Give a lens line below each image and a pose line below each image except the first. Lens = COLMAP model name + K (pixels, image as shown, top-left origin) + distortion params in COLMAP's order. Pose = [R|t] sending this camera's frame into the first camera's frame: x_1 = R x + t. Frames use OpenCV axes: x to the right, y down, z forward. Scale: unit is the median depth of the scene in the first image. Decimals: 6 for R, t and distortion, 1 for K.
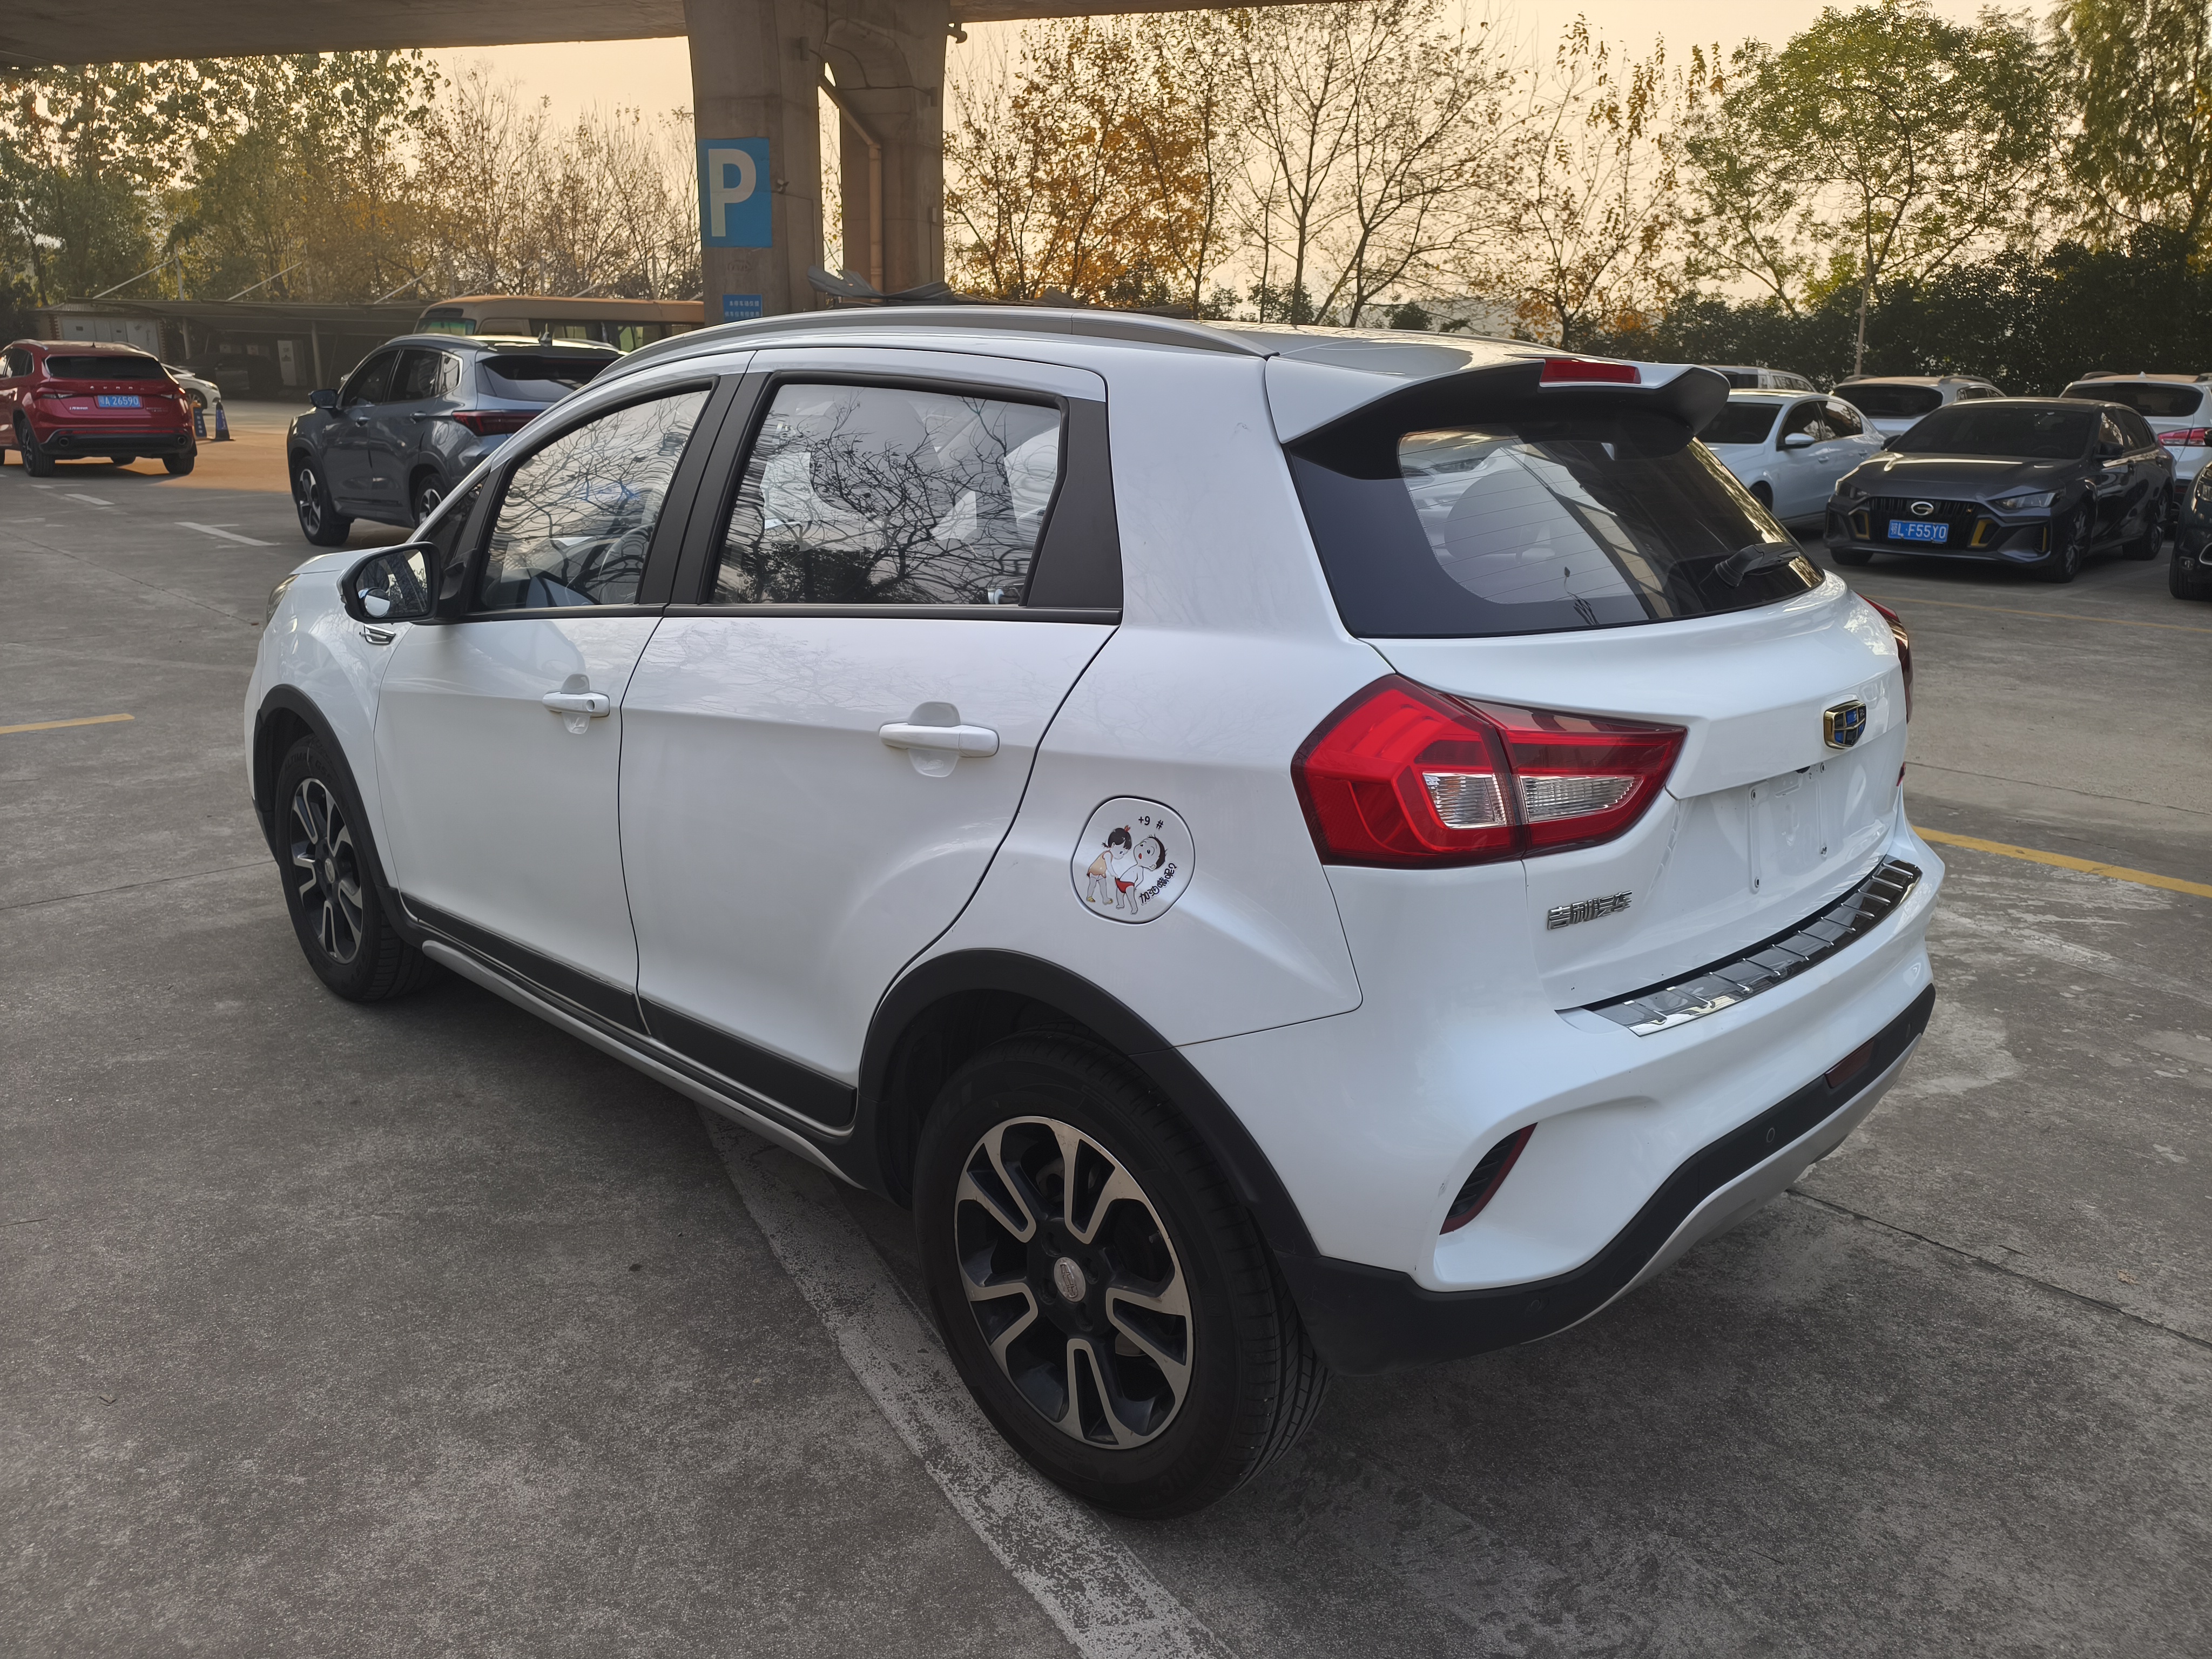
lens RADIAL K [[1605.7, 0, 1098.9], [0, 1605.7, 820.0], [0, 0, 1]] dist [0.018349, -0.016498]
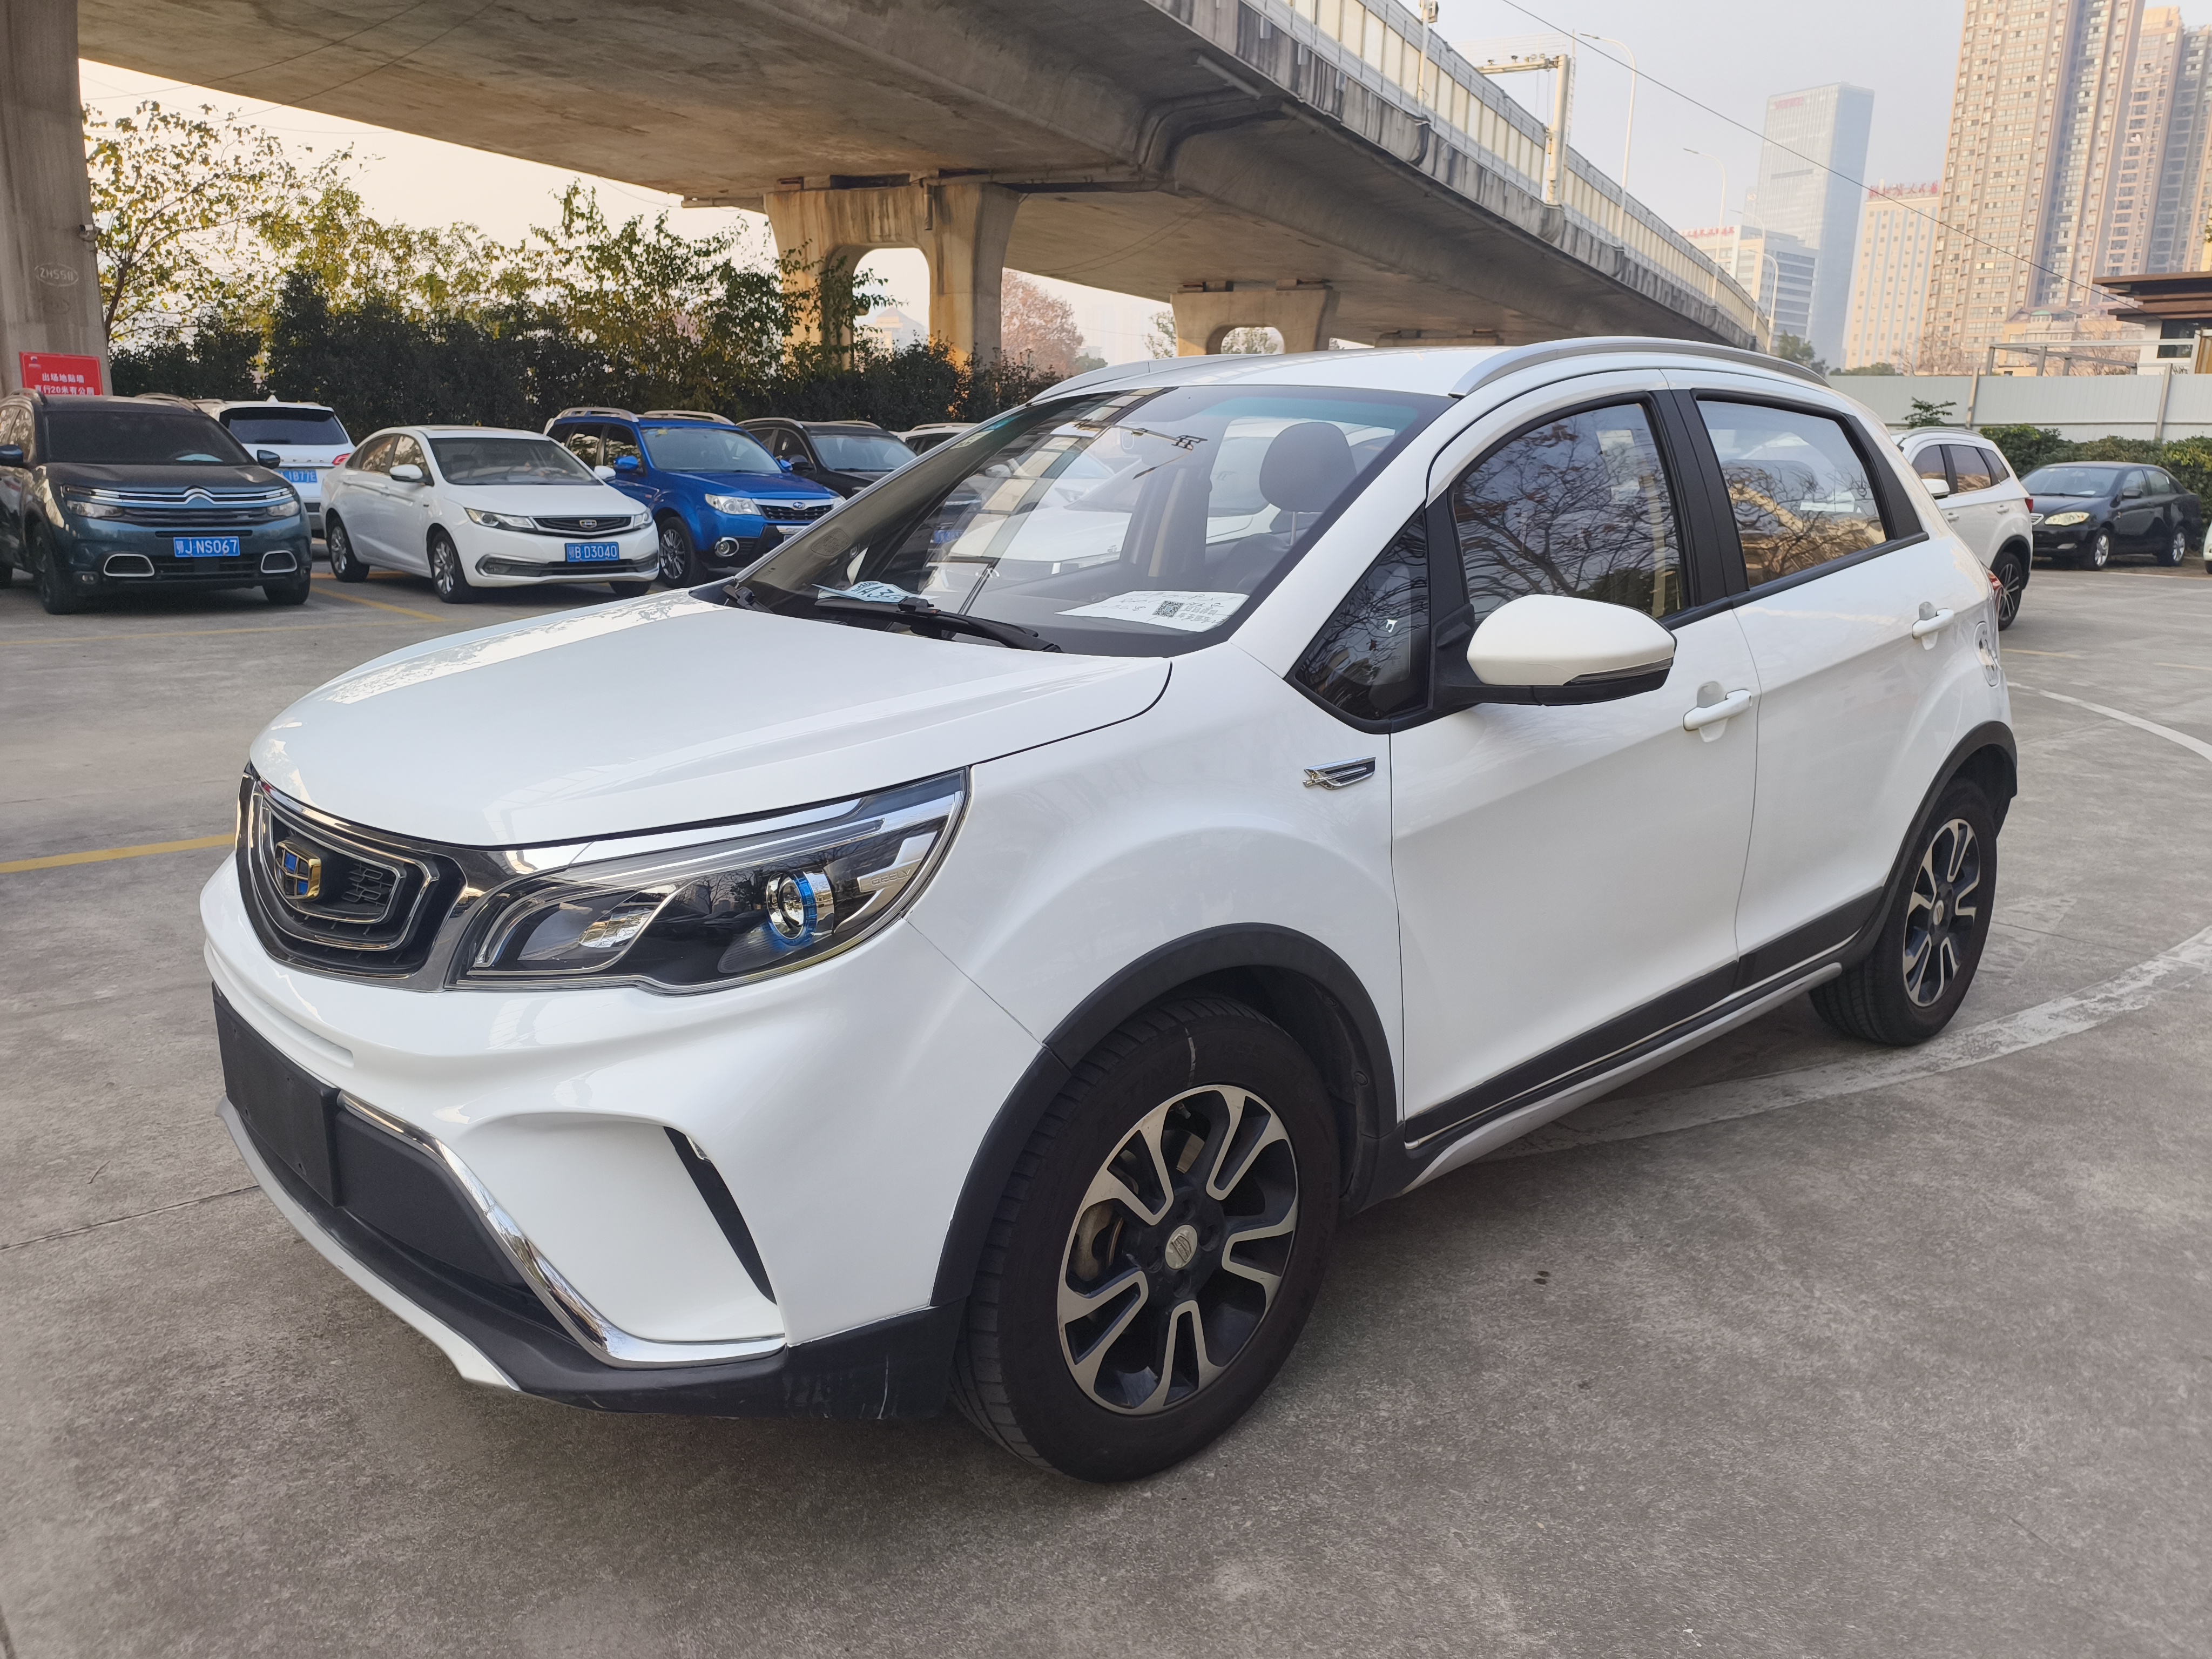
lens RADIAL K [[1605.7, 0, 1098.9], [0, 1605.7, 820.0], [0, 0, 1]] dist [0.018349, -0.016498]
pose [[0.058459, -0.239937, 0.969027, -0.084094], [0.248919, 0.943531, 0.218607, -0.020337], [-0.966758, 0.228429, 0.114883, 0.079338]]
